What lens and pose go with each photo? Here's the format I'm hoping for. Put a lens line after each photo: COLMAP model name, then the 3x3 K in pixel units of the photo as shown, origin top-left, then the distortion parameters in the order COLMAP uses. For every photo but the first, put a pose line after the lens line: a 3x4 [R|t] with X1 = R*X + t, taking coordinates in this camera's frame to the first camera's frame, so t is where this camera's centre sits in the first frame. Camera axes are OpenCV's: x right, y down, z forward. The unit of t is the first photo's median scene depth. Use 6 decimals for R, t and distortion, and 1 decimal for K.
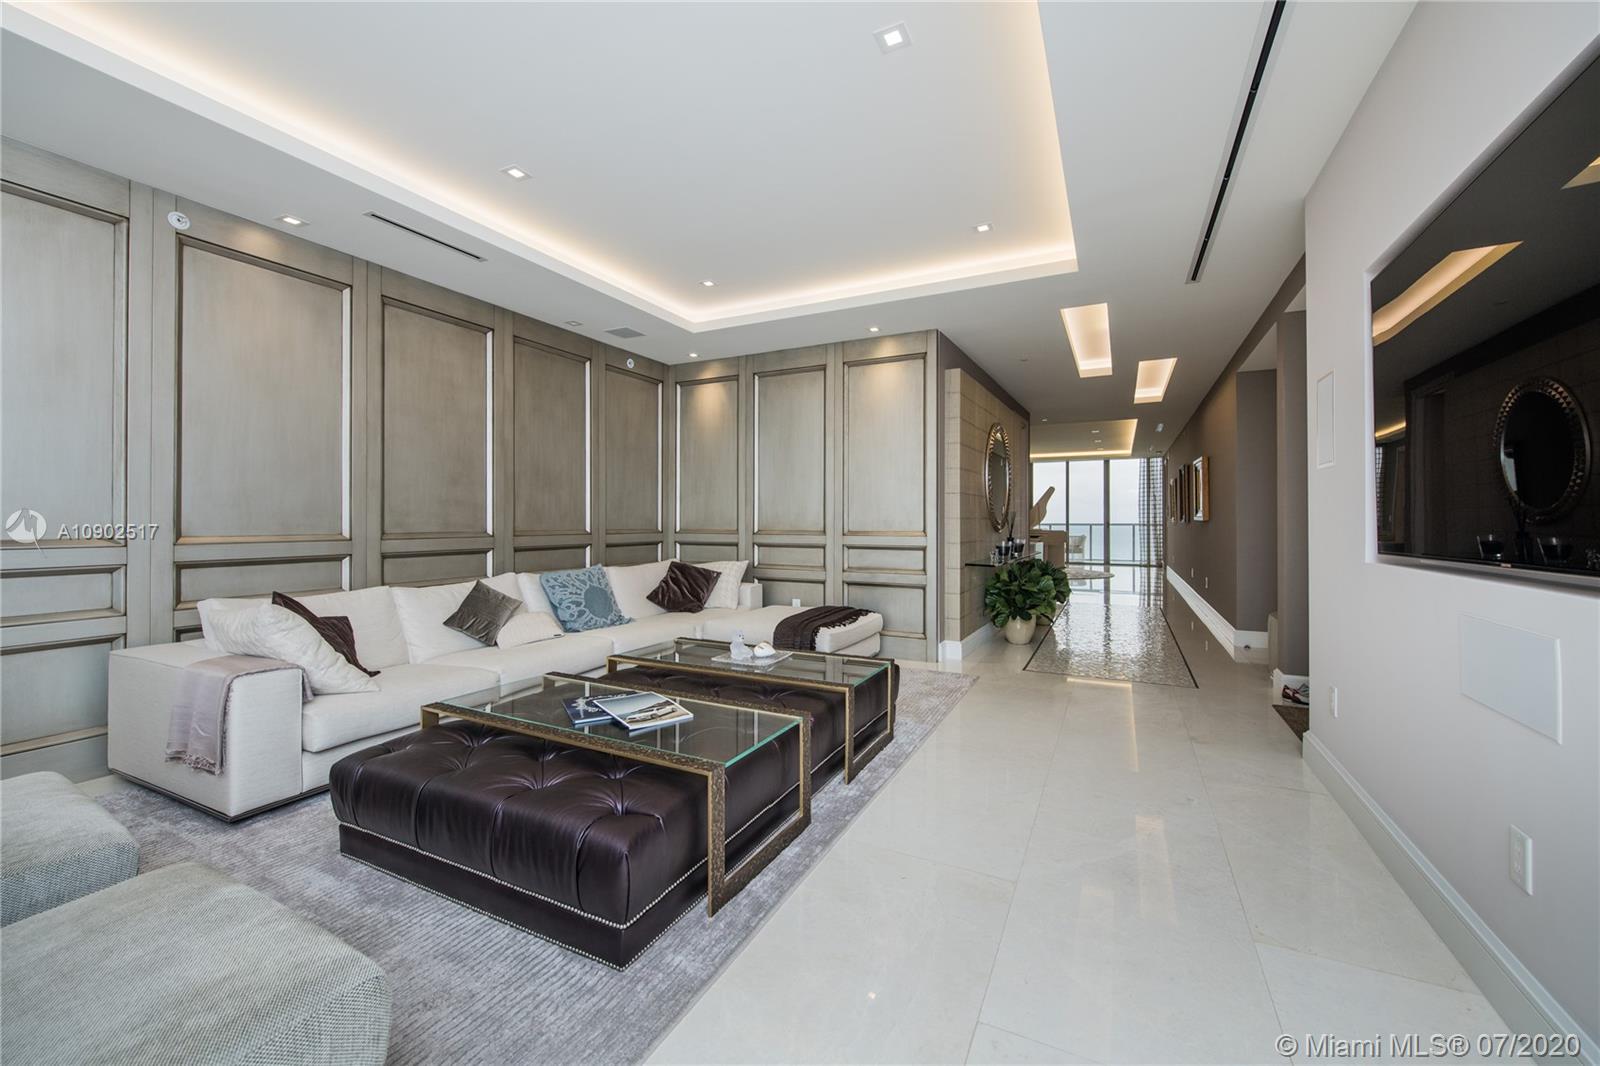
lens RADIAL K [[623.2, 0, 806.1], [0, 623.2, 518.0], [0, 0, 1]] dist [-0.000247, -0.000083]
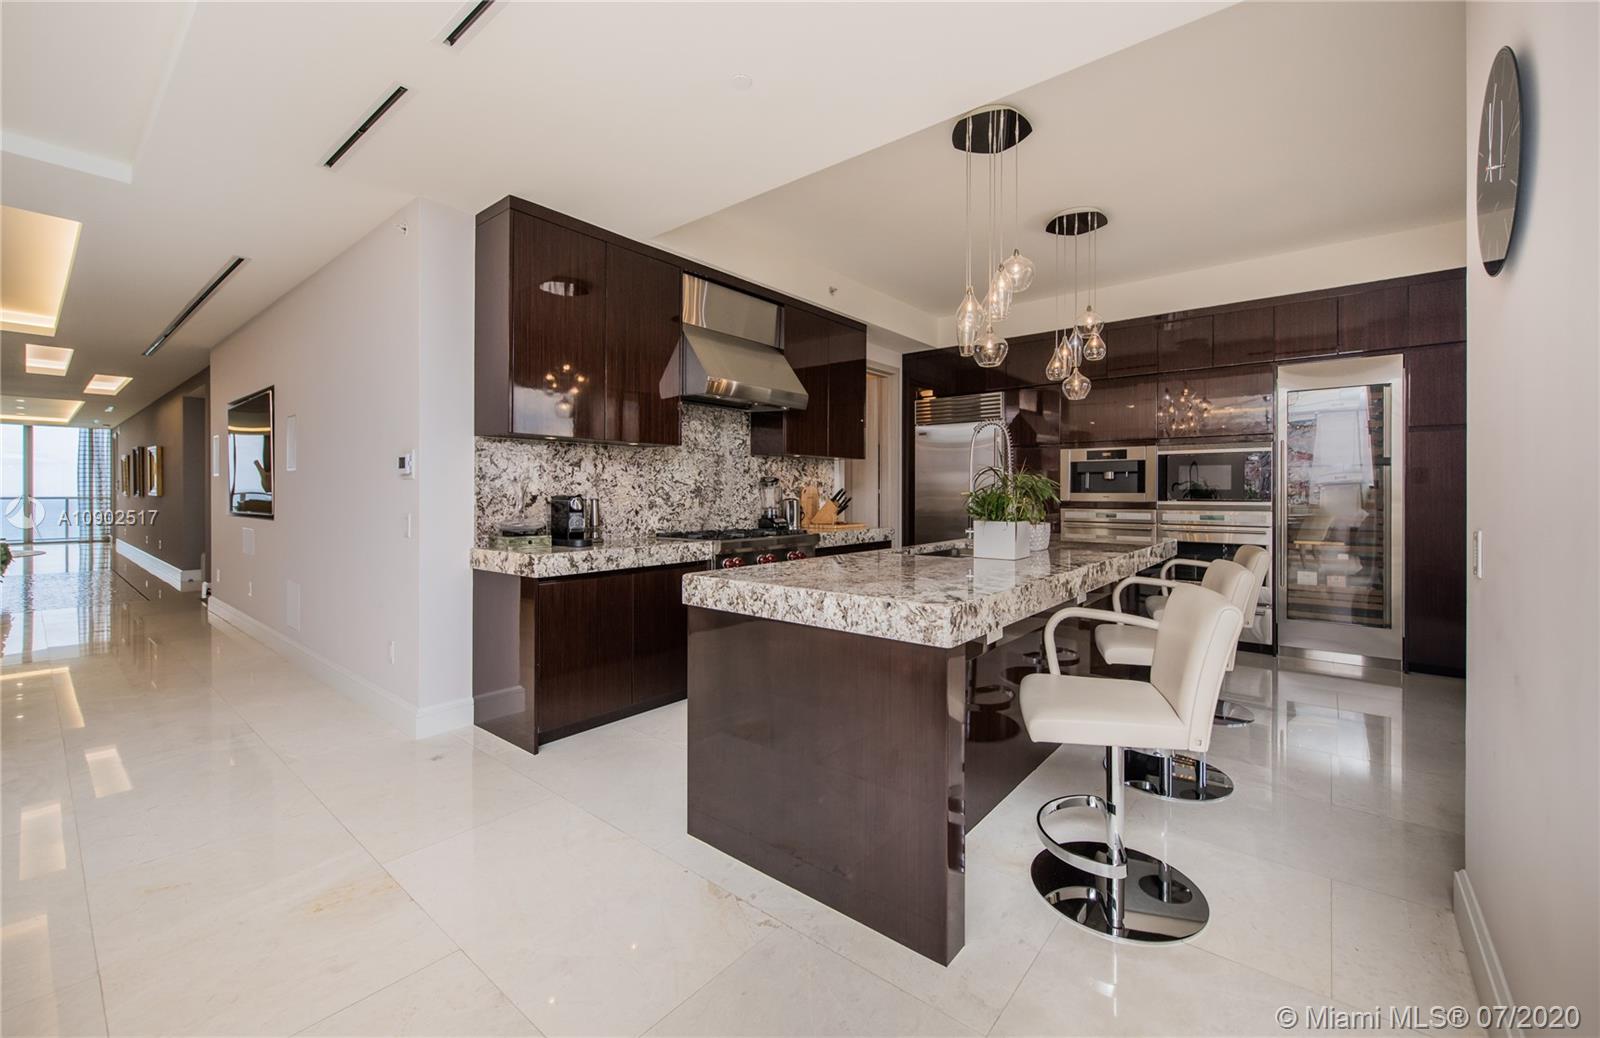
lens RADIAL K [[637.1, 0, 829.2], [0, 637.1, 494.7], [0, 0, 1]] dist [0.001003, 0.000113]
pose [[0.198984, -0.002094, 0.980001, -0.485629], [-0.007541, 0.999965, 0.003668, -0.017694], [-0.979974, -0.008120, 0.198961, -0.801590]]
